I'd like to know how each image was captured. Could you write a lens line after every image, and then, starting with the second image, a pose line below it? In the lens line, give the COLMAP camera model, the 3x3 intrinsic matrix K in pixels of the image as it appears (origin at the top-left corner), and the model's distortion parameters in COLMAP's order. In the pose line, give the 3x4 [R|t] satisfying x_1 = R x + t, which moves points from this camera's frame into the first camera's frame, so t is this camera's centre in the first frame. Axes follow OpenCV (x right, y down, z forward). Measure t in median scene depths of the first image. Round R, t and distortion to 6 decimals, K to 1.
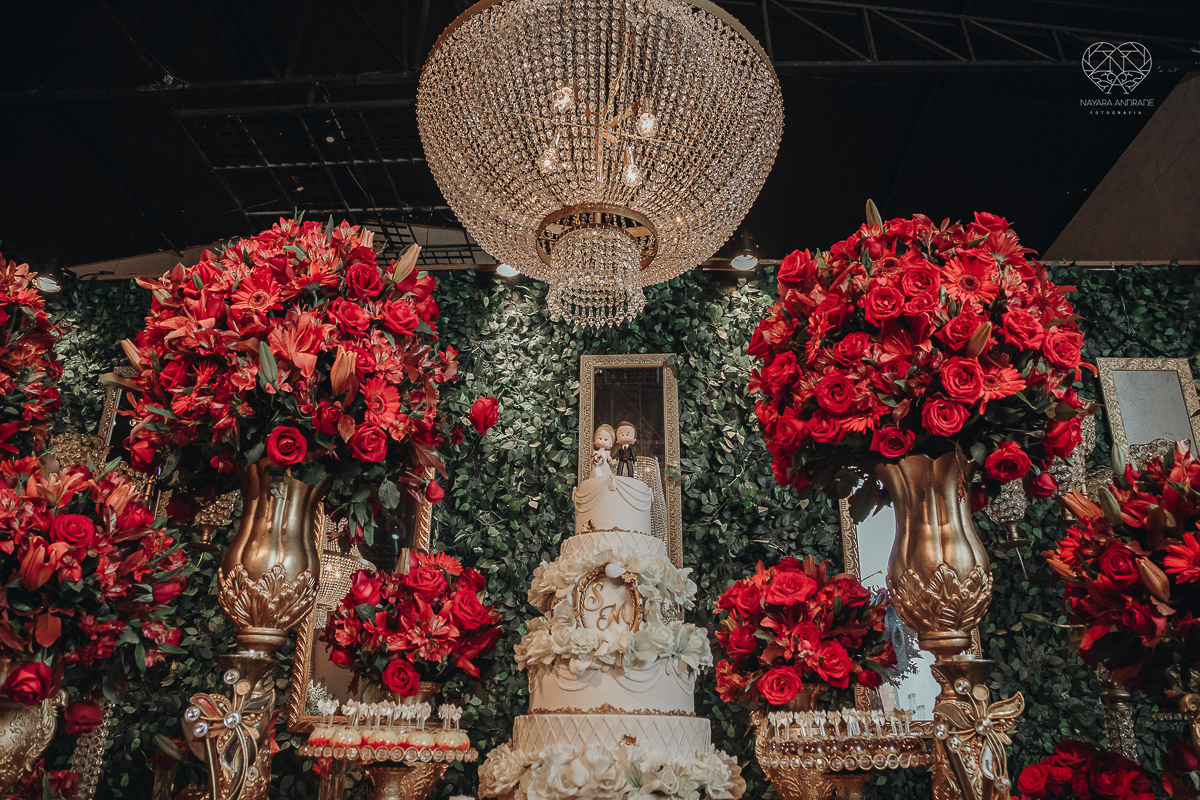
lens RADIAL K [[844.5, 0, 605.9], [0, 844.5, 397.0], [0, 0, 1]] dist [-0.115081, 0.051257]
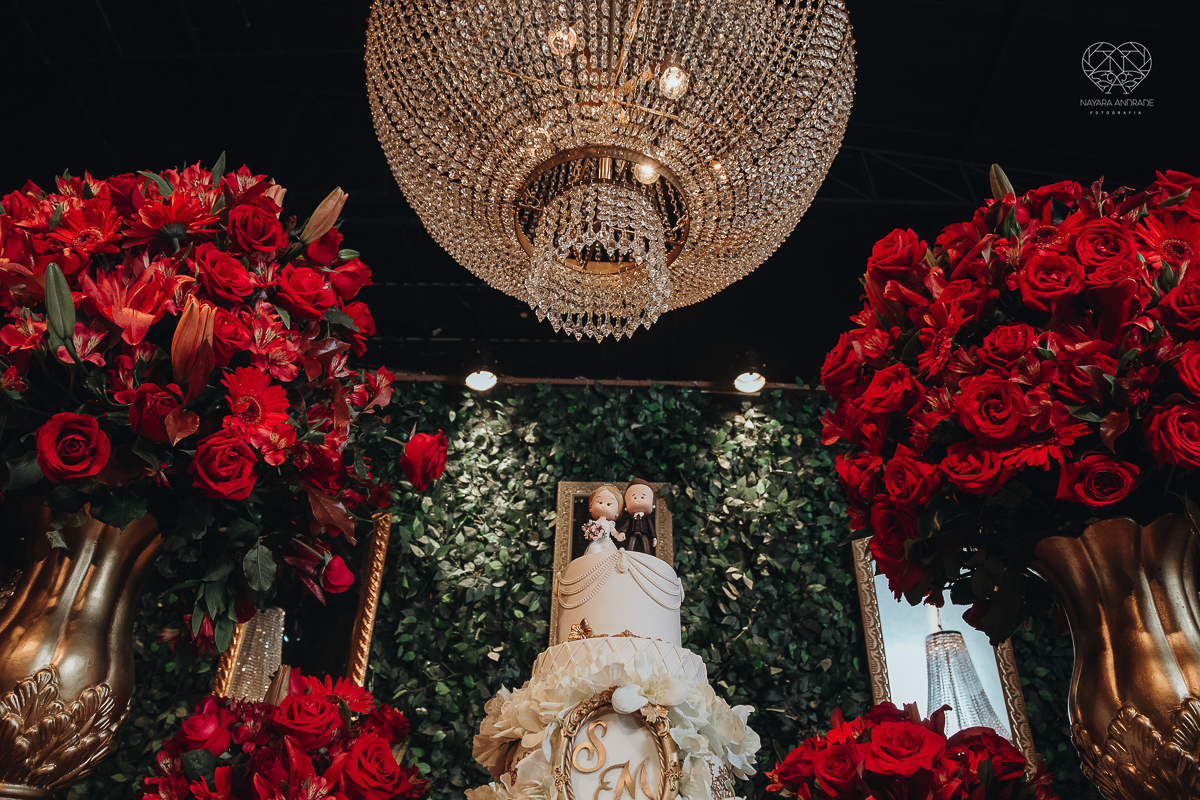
lens RADIAL K [[844.5, 0, 594.2], [0, 844.5, 397.3], [0, 0, 1]] dist [-0.115081, 0.051257]
pose [[0.999162, 0.037952, 0.015350, -0.026369], [-0.033901, 0.977233, -0.209445, 0.115140], [-0.022950, 0.208749, 0.977700, 0.376655]]
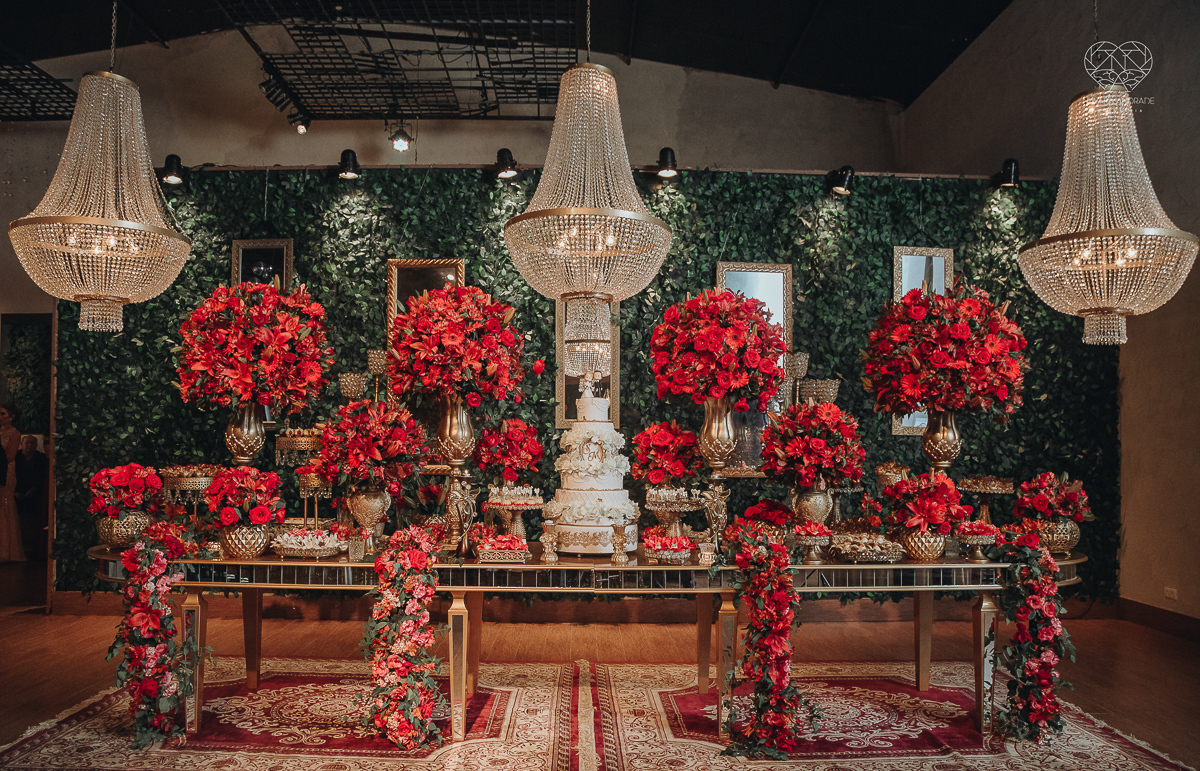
lens RADIAL K [[880.2, 0, 589.9], [0, 880.2, 390.1], [0, 0, 1]] dist [-0.076713, -0.001730]
pose [[0.998301, 0.000798, 0.058267, -0.155482], [-0.020454, 0.941086, 0.337549, -0.819216], [-0.054565, -0.338167, 0.939503, -1.460310]]
